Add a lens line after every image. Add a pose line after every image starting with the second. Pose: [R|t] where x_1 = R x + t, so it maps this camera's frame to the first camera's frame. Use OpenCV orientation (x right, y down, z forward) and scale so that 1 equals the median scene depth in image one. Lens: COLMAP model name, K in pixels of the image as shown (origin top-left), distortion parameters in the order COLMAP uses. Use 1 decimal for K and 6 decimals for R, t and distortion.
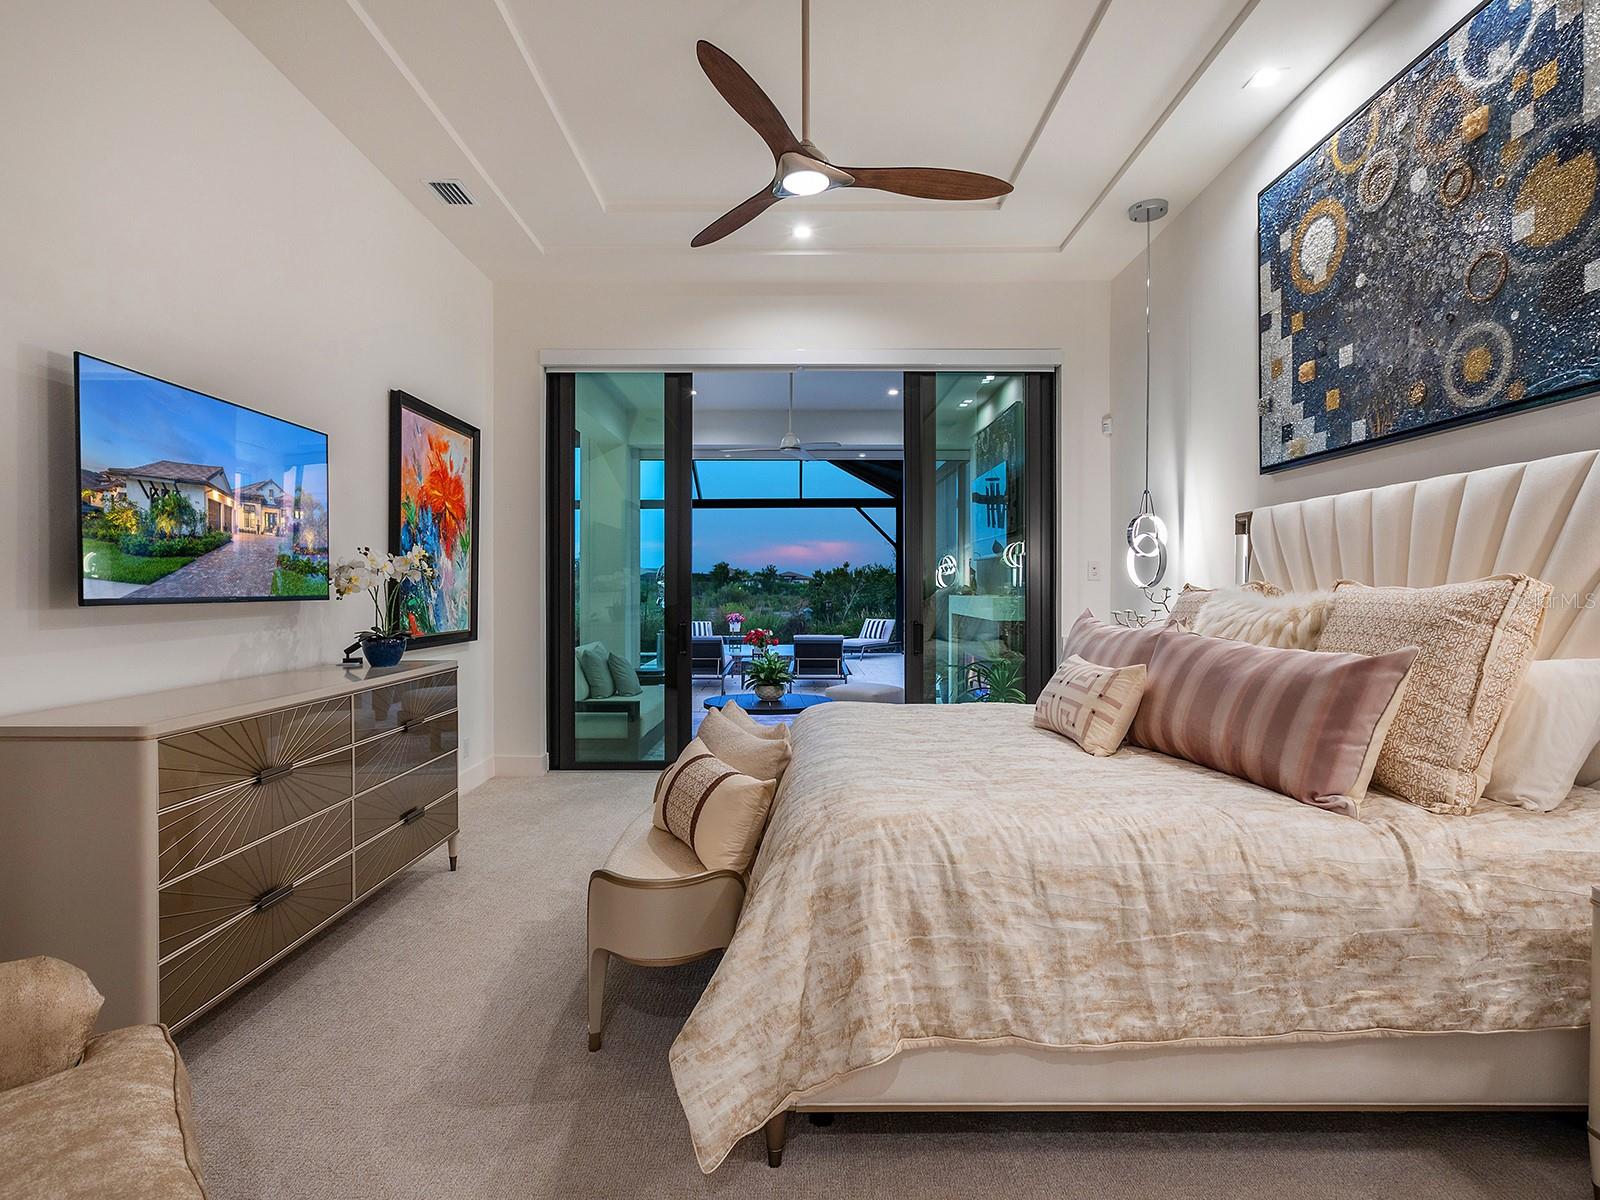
lens RADIAL K [[803.8, 0, 782.4], [0, 803.8, 609.8], [0, 0, 1]] dist [-0.002666, -0.000872]
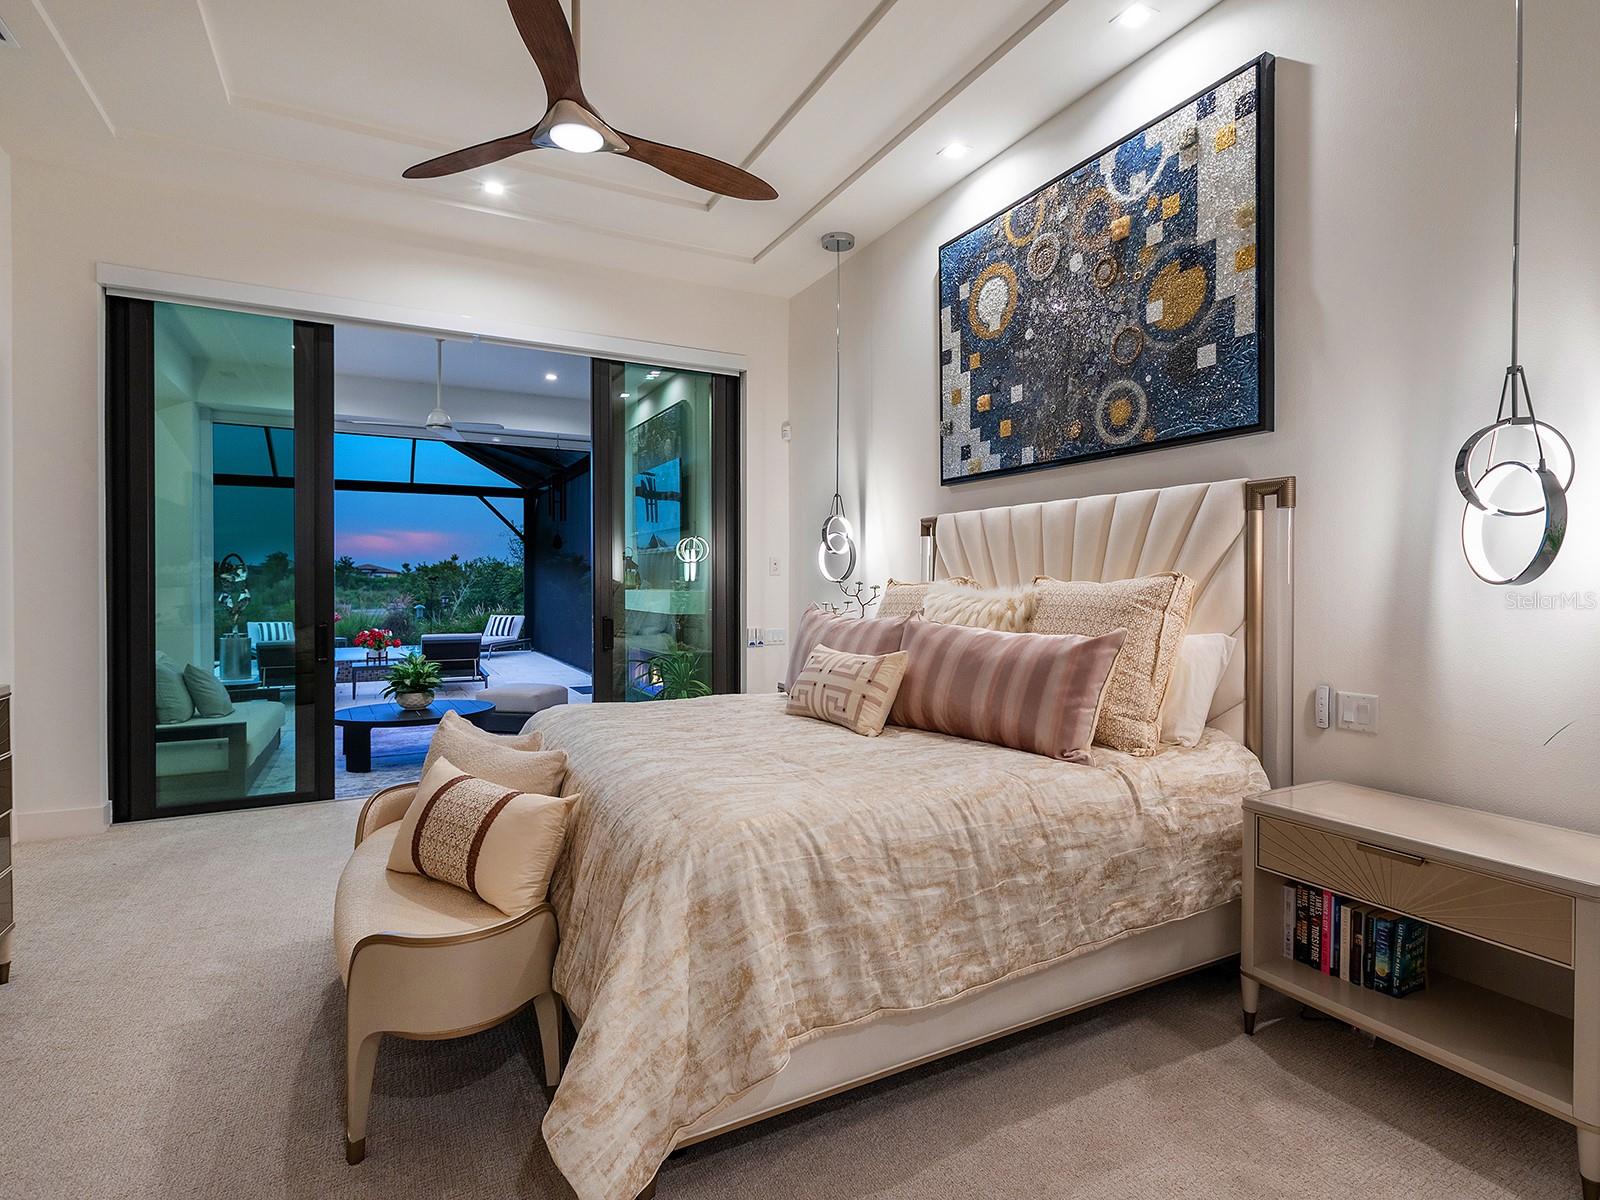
lens RADIAL K [[803.8, 0, 788.0], [0, 803.8, 604.6], [0, 0, 1]] dist [-0.002666, -0.000872]
pose [[0.880930, -0.011600, 0.473105, -0.225505], [0.011454, 0.999929, 0.003189, -0.001686], [-0.473108, 0.002610, 0.881000, 0.095351]]
